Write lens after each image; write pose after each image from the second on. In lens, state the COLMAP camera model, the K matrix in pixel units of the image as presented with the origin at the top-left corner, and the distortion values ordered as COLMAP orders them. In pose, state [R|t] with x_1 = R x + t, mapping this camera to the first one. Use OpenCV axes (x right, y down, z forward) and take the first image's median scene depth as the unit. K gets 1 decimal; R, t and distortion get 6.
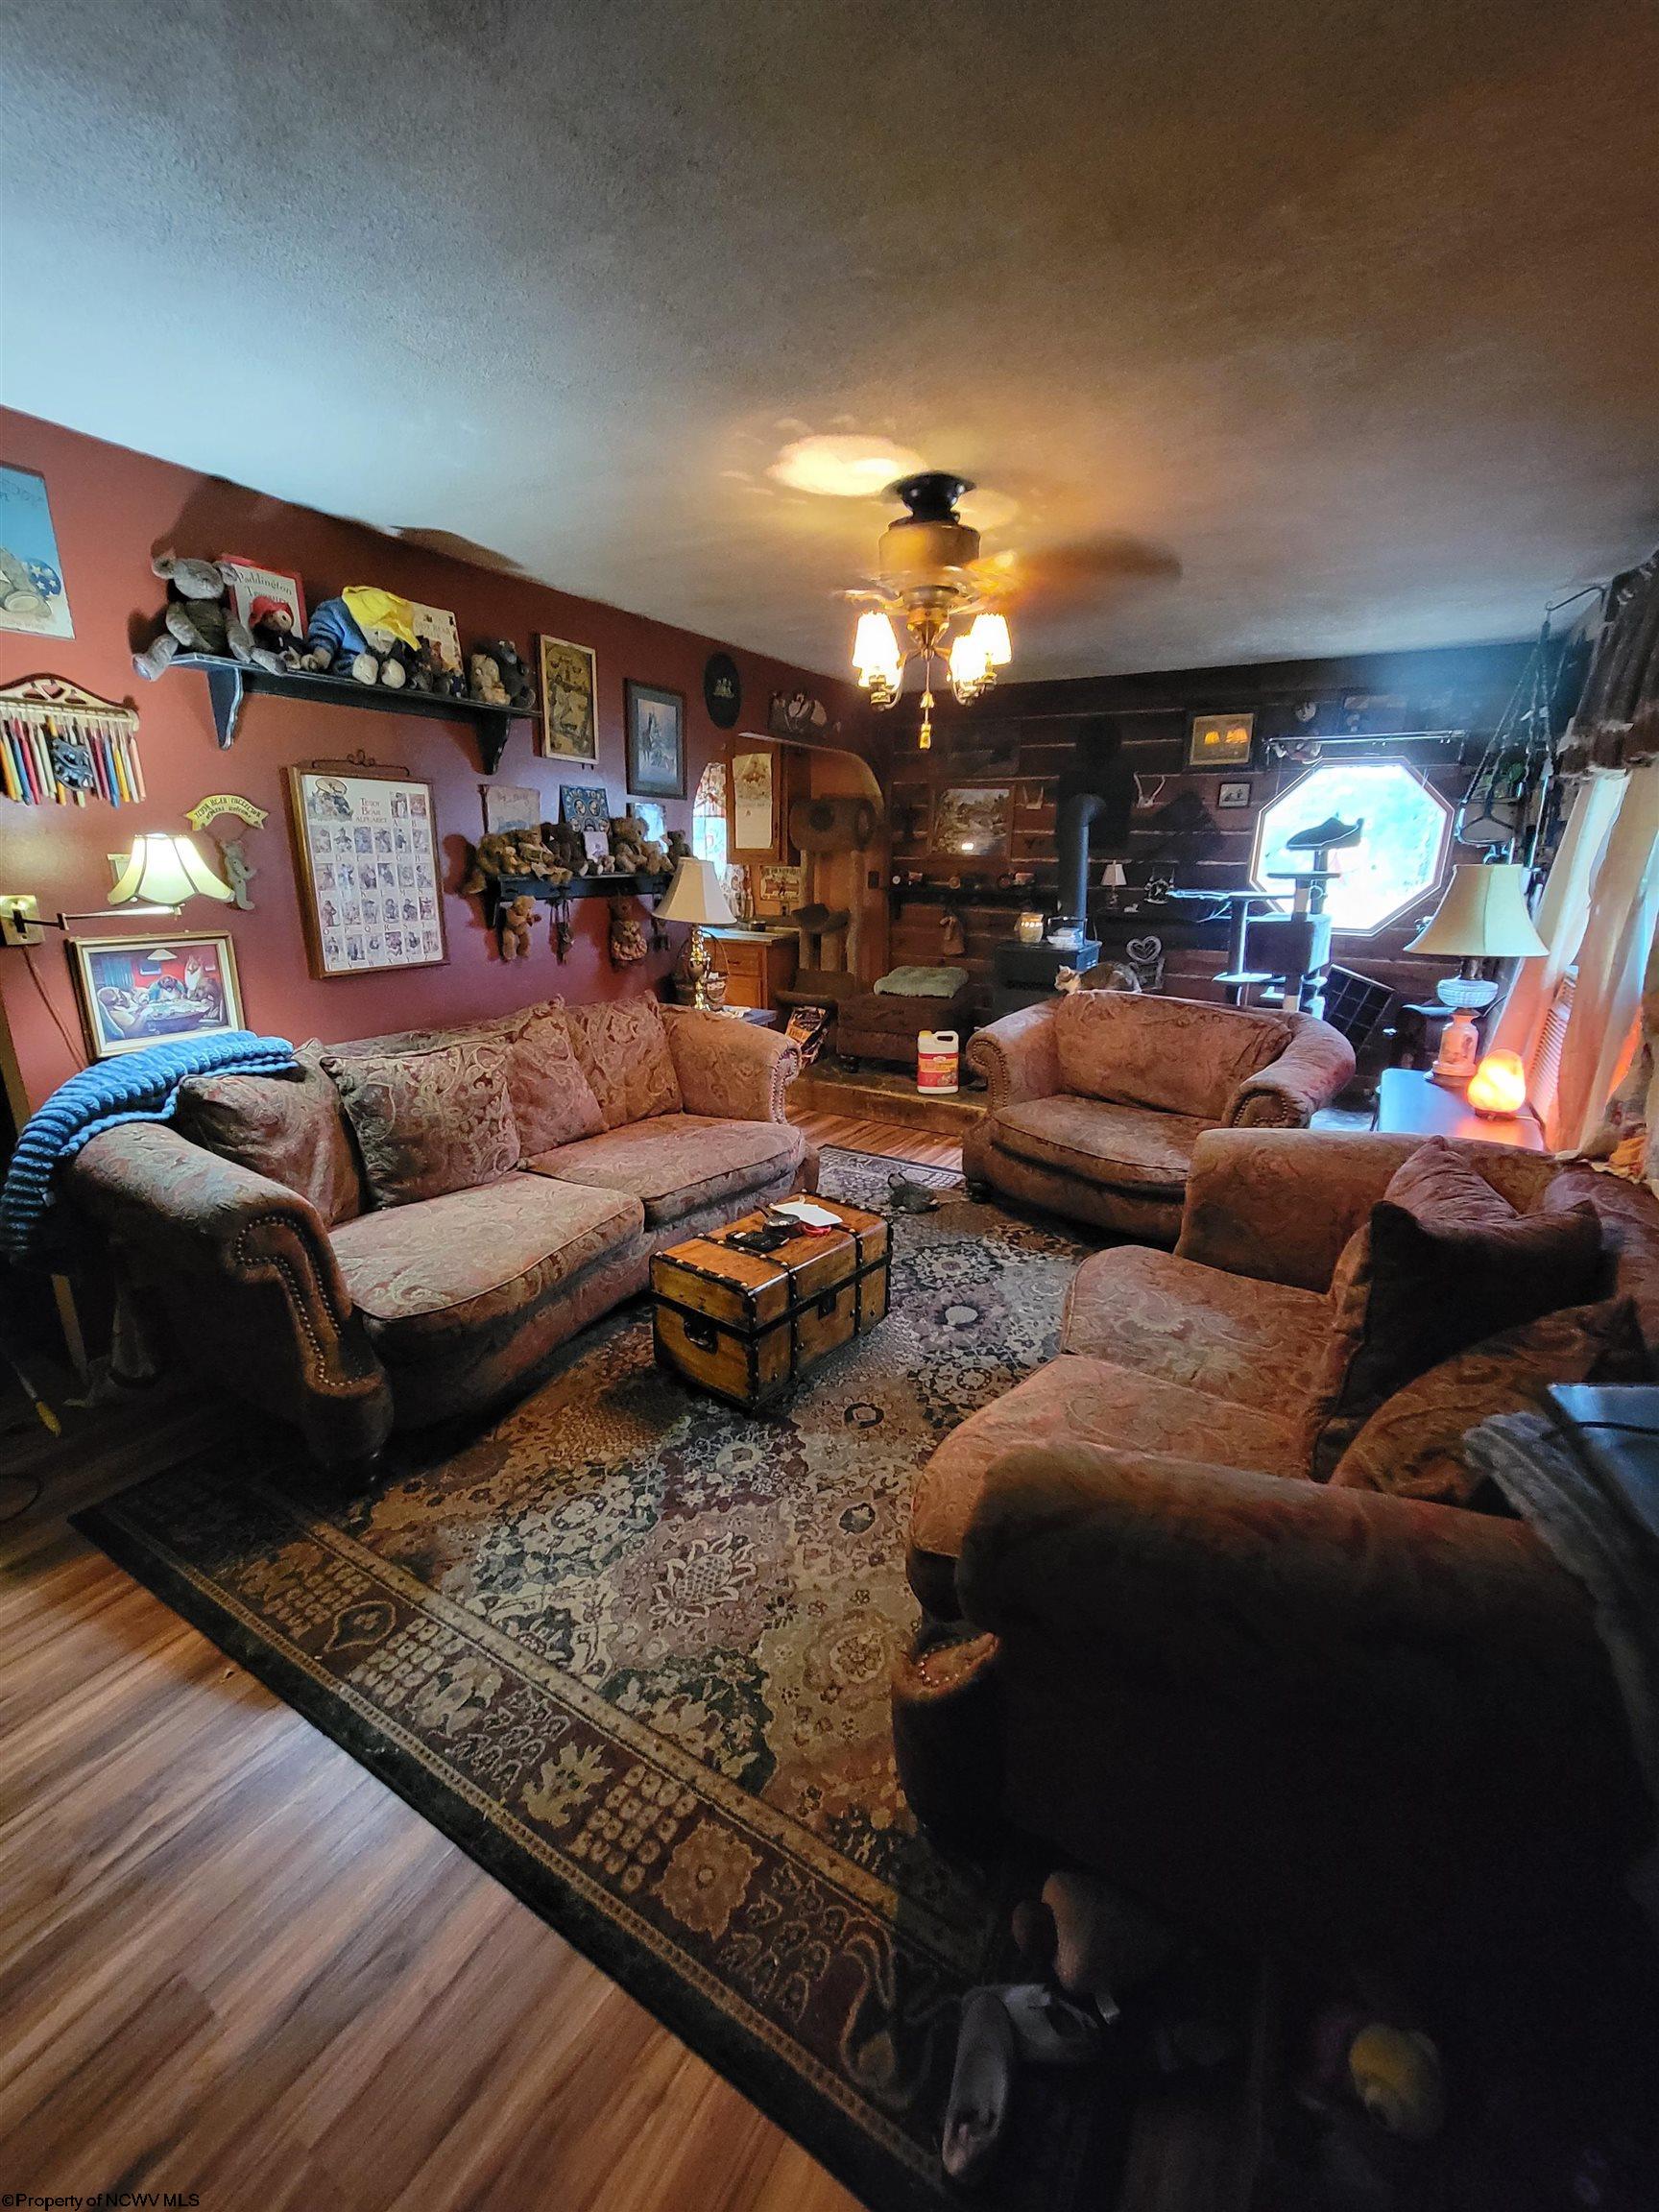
lens RADIAL K [[900.3, 0, 825.5], [0, 900.3, 1107.7], [0, 0, 1]] dist [-0.001853, 0.002112]
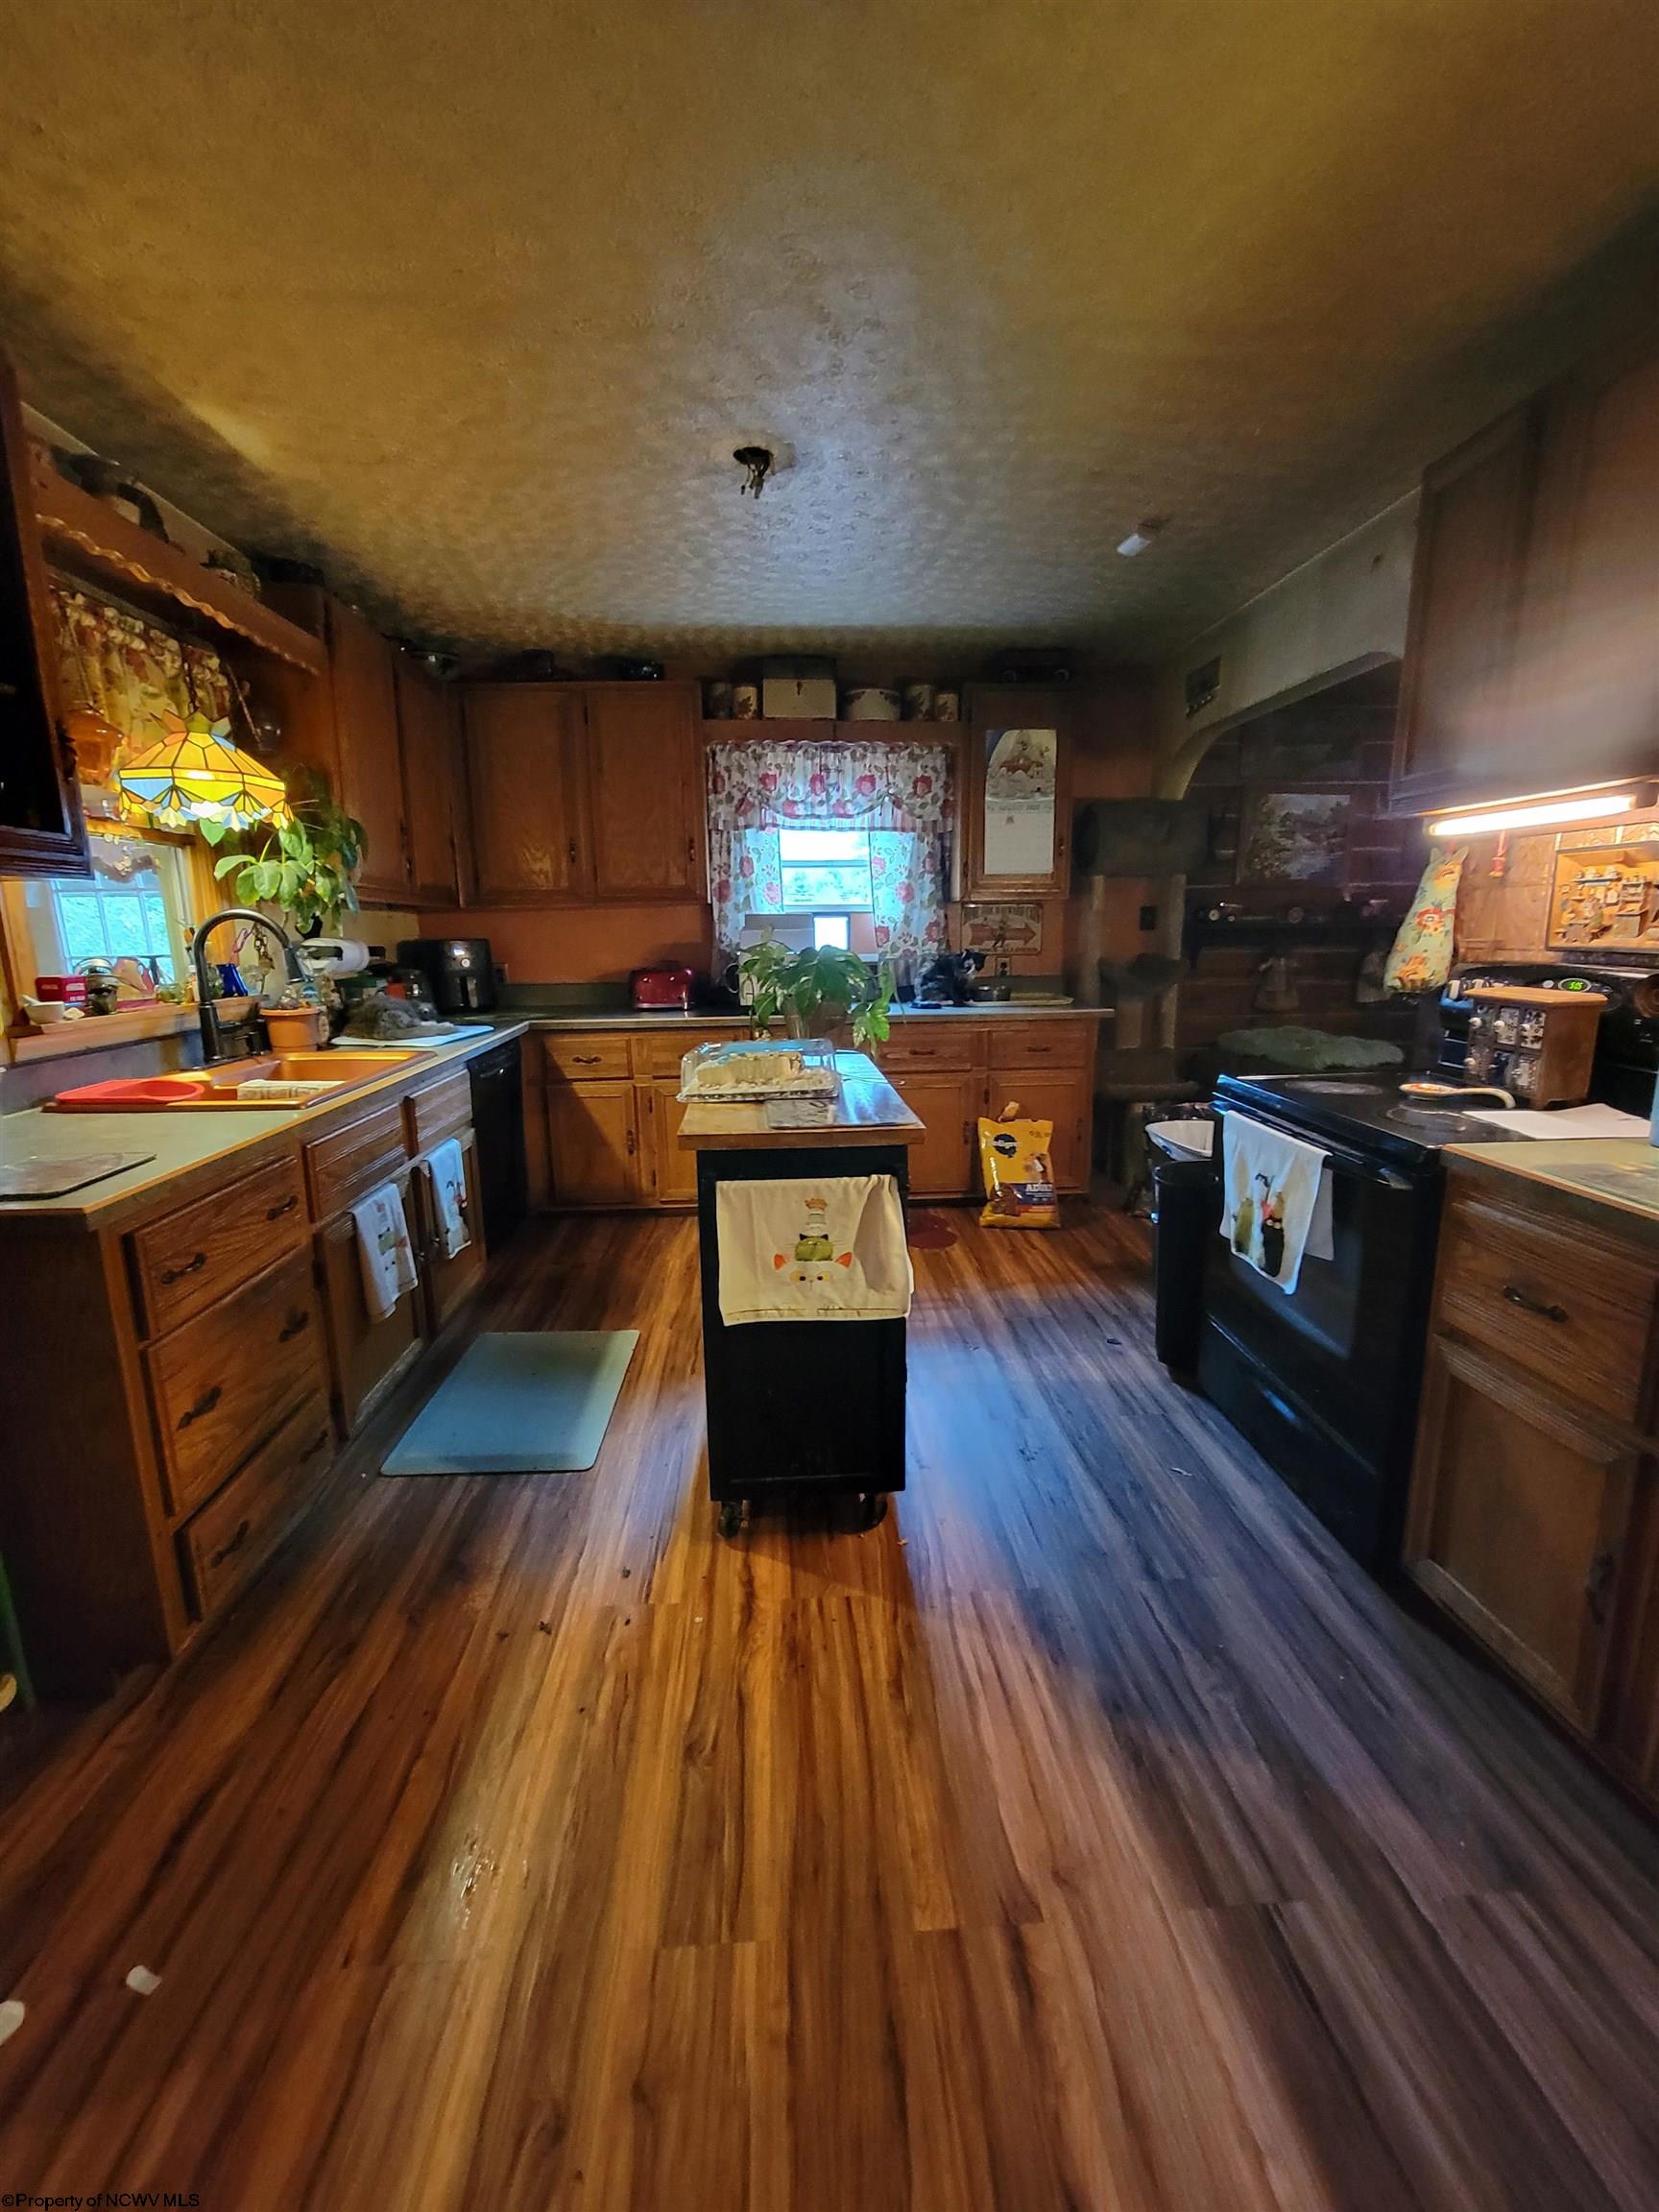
lens RADIAL K [[900.3, 0, 832.7], [0, 900.3, 1102.9], [0, 0, 1]] dist [-0.001853, 0.002112]
pose [[0.826796, -0.130617, 0.547126, -0.607614], [0.177619, 0.983525, -0.033612, -0.137924], [-0.533722, 0.124970, 0.836375, 0.592500]]
